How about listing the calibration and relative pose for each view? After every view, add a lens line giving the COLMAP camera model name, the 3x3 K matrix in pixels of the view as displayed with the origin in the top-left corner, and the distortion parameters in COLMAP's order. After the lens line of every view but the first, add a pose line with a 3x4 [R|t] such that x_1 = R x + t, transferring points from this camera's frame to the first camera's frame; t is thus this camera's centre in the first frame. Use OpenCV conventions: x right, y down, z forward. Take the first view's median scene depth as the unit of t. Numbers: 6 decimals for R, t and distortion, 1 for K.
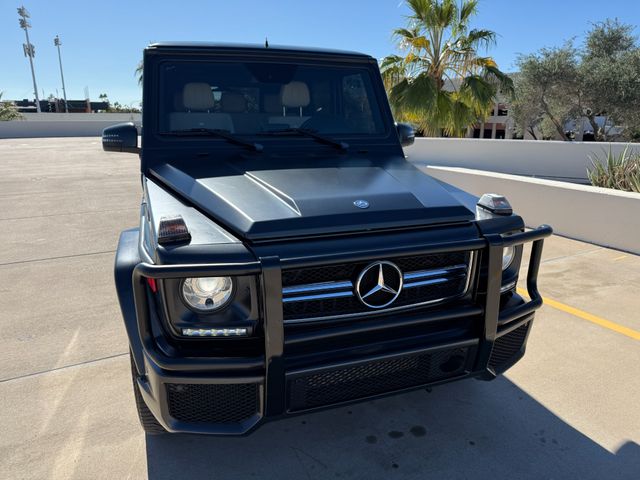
lens RADIAL K [[461.4, 0, 320.0], [0, 461.4, 240.0], [0, 0, 1]] dist [0.007477, -0.005075]
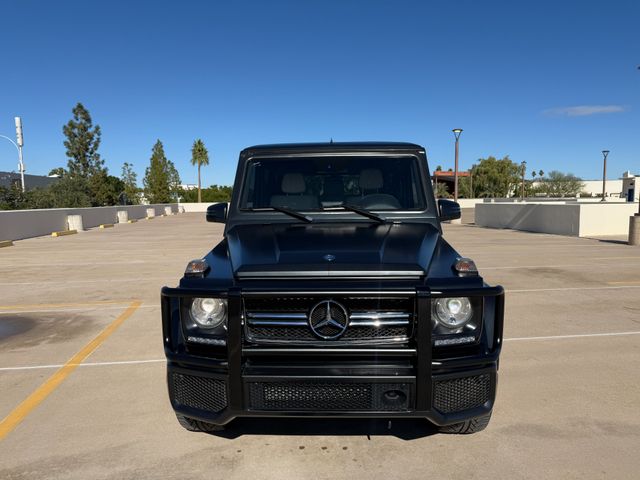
lens RADIAL K [[461.4, 0, 320.0], [0, 461.4, 240.0], [0, 0, 1]] dist [0.007477, -0.005075]
pose [[0.937475, 0.019899, -0.347482, 0.554066], [-0.080565, 0.983657, -0.161025, 0.088805], [0.338599, 0.178952, 0.923757, -0.247884]]
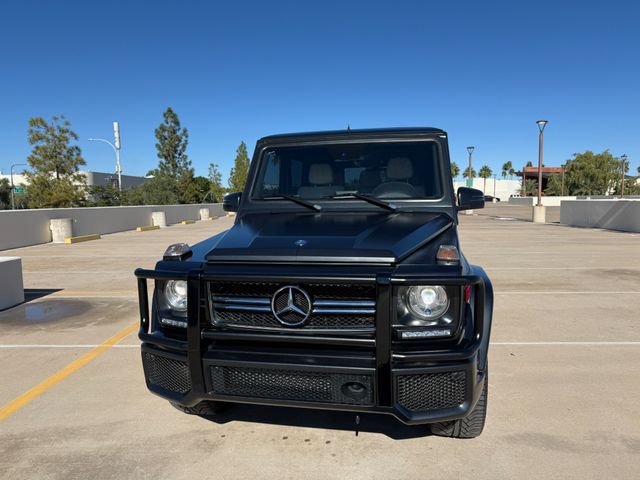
lens RADIAL K [[463.0, 0, 321.6], [0, 463.0, 243.2], [0, 0, 1]] dist [0.004720, -0.003399]
pose [[0.866914, 0.036092, -0.497149, 0.820107], [-0.118414, 0.983735, -0.135070, 0.091453], [0.484188, 0.175963, 0.857088, -0.063567]]
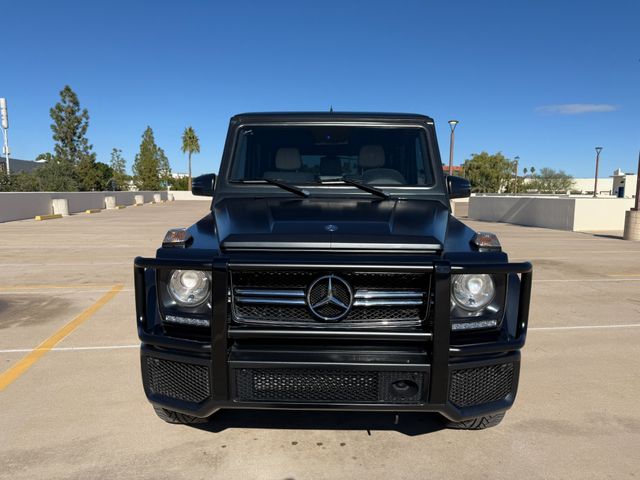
lens RADIAL K [[463.0, 0, 321.6], [0, 463.0, 243.2], [0, 0, 1]] dist [0.004720, -0.003399]
pose [[0.944529, 0.047191, -0.325020, 0.468343], [-0.097092, 0.985512, -0.139066, 0.125781], [0.313749, 0.162909, 0.935426, -0.074438]]
